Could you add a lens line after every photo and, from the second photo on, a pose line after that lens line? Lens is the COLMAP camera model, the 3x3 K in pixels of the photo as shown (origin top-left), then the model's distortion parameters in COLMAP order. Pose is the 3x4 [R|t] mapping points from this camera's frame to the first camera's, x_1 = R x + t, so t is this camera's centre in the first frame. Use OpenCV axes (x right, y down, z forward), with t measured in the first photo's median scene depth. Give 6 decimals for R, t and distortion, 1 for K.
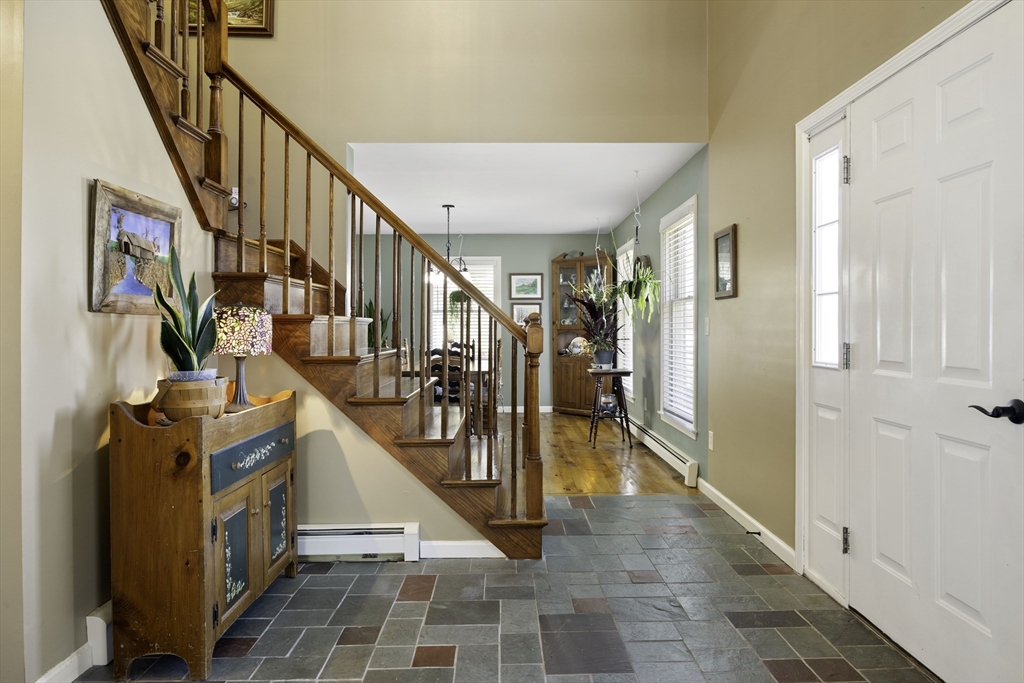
lens RADIAL K [[635.2, 0, 501.0], [0, 635.2, 324.5], [0, 0, 1]] dist [-0.000777, 0.000958]
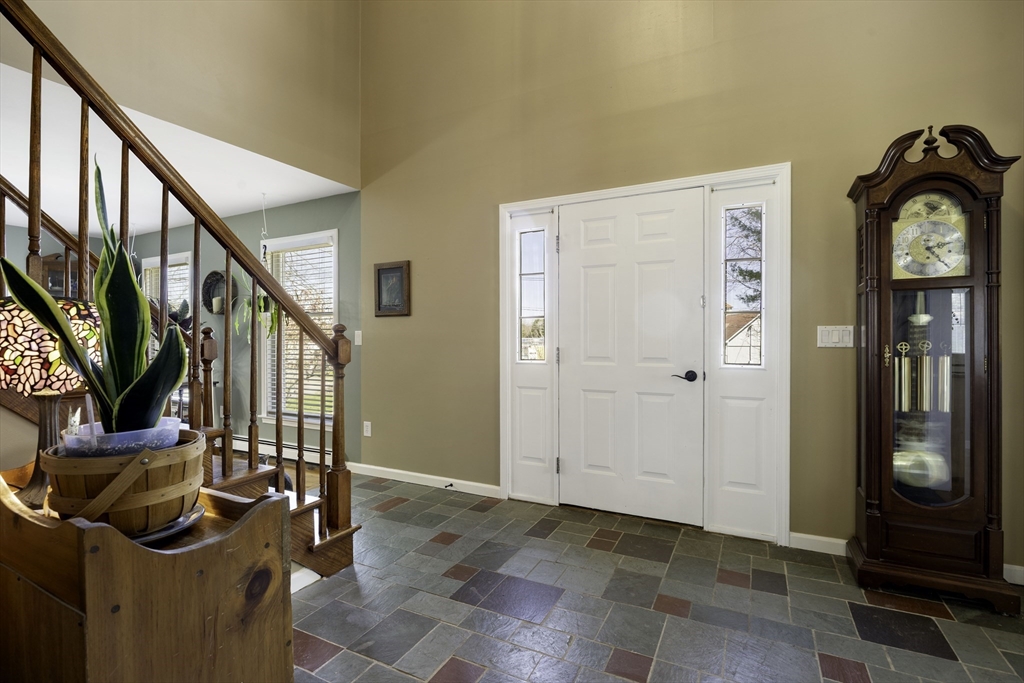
lens RADIAL K [[481.8, 0, 508.4], [0, 481.8, 339.6], [0, 0, 1]] dist [-0.004792, 0.000780]
pose [[0.462822, -0.003436, 0.886445, -0.643205], [-0.000929, 0.999990, 0.004362, 0.002641], [-0.886451, -0.002842, 0.462814, 0.526895]]
